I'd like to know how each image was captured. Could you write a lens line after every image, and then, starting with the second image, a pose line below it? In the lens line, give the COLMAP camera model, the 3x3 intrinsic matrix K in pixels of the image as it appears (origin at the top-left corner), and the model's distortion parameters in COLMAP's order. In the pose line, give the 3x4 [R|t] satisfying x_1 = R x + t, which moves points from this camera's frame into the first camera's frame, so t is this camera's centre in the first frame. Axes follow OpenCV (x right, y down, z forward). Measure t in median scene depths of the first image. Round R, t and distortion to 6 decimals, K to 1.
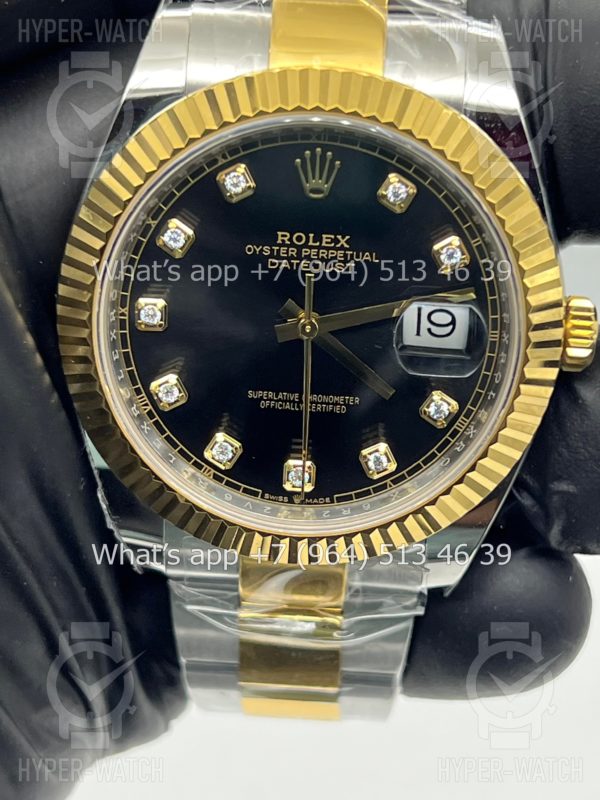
lens RADIAL K [[1838.4, 0, 298.5], [0, 1838.4, 399.9], [0, 0, 1]] dist [0.166182, 0.000000]
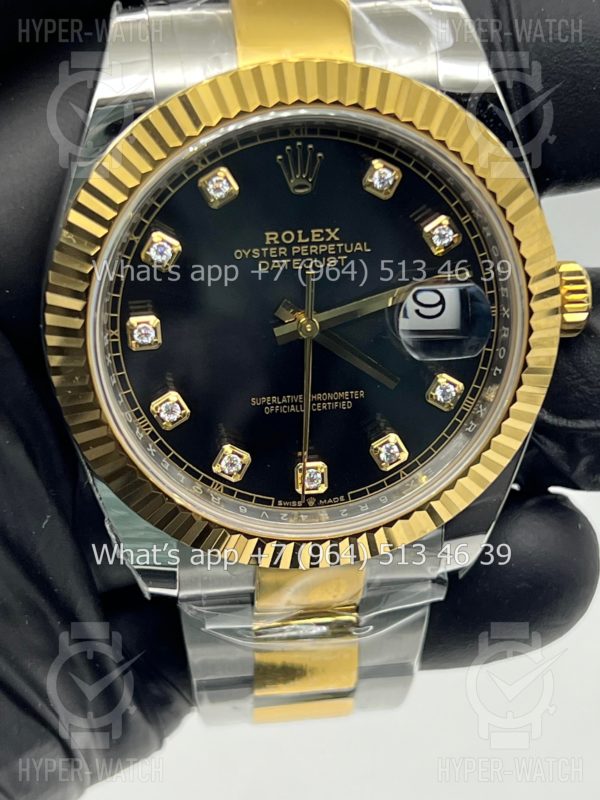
lens RADIAL K [[1838.4, 0, 301.6], [0, 1838.4, 394.0], [0, 0, 1]] dist [0.166182, 0.000000]
pose [[0.983490, -0.129118, 0.126790, -0.125265], [0.127408, 0.991616, 0.021540, -0.025040], [-0.128508, -0.005030, 0.991696, 0.033111]]
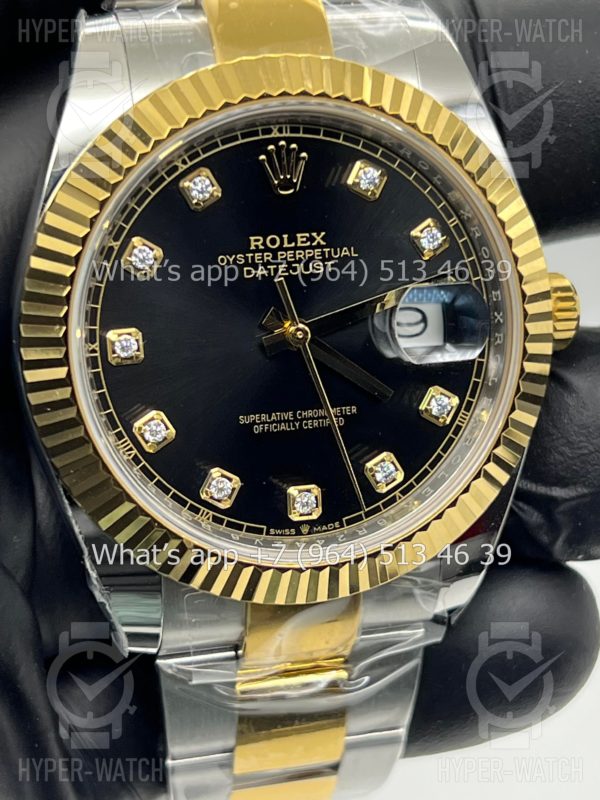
lens RADIAL K [[1838.4, 0, 296.8], [0, 1838.4, 399.8], [0, 0, 1]] dist [0.166182, 0.000000]
pose [[0.953227, -0.142921, 0.266330, -0.243955], [0.180705, 0.975801, -0.123119, 0.105385], [-0.242289, 0.165487, 0.955986, 0.122244]]
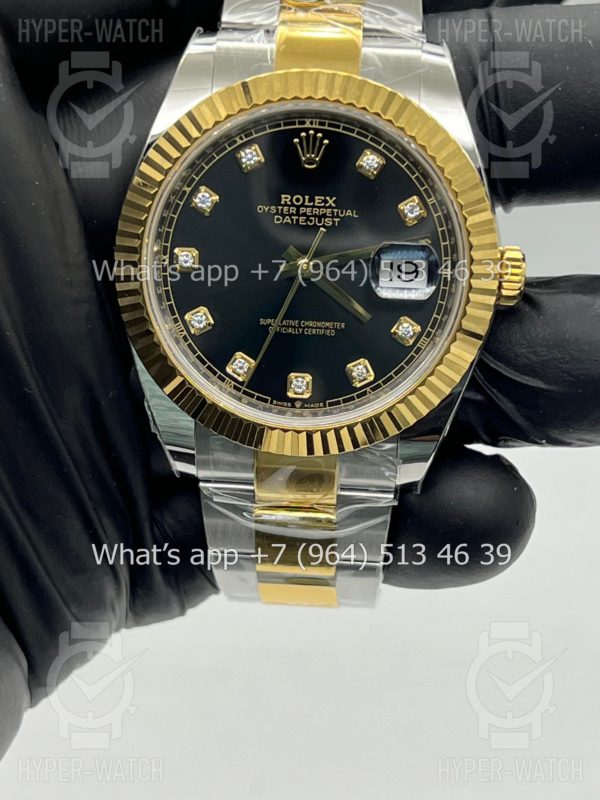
lens RADIAL K [[1838.4, 0, 298.9], [0, 1838.4, 404.3], [0, 0, 1]] dist [0.166182, 0.000000]
pose [[0.999921, -0.008113, -0.009652, 0.012655], [0.006692, 0.990259, -0.139075, 0.239880], [0.010686, 0.138999, 0.990235, -0.289942]]
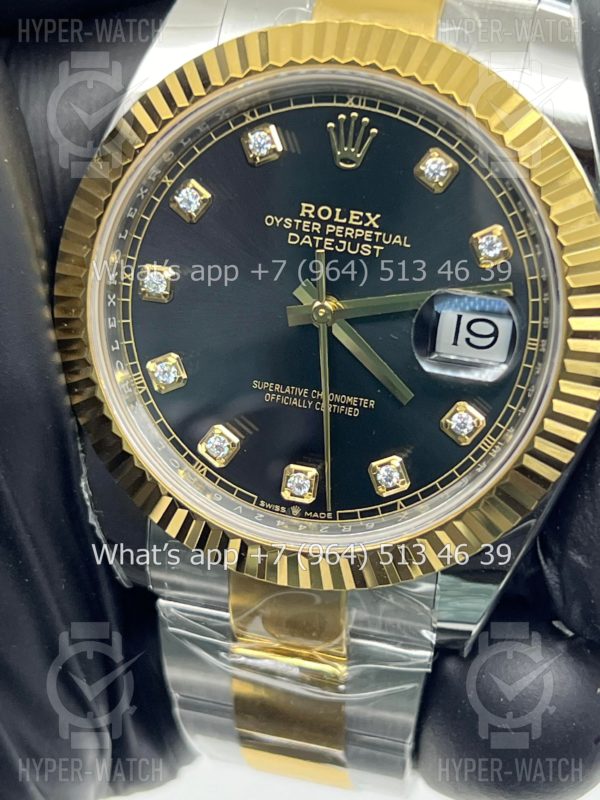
lens RADIAL K [[1838.4, 0, 308.2], [0, 1838.4, 400.5], [0, 0, 1]] dist [0.166182, 0.000000]
pose [[0.982460, 0.106857, -0.152820, 0.137884], [-0.126434, 0.984104, -0.124714, 0.114056], [0.137064, 0.141848, 0.980353, 0.130503]]
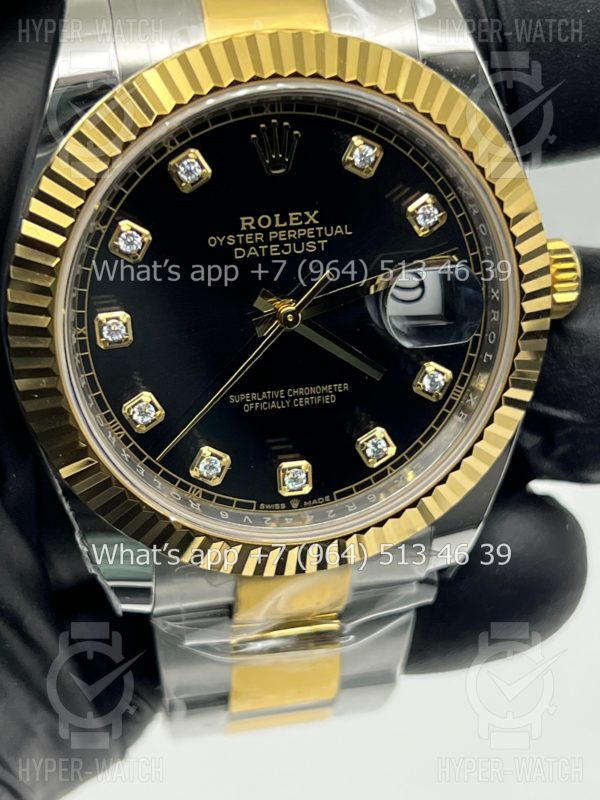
lens RADIAL K [[1838.4, 0, 296.7], [0, 1838.4, 389.7], [0, 0, 1]] dist [0.166182, 0.000000]
pose [[0.965279, -0.165864, 0.201805, -0.179863], [0.163964, 0.986118, 0.026214, -0.026544], [-0.203351, 0.007785, 0.979075, 0.104632]]
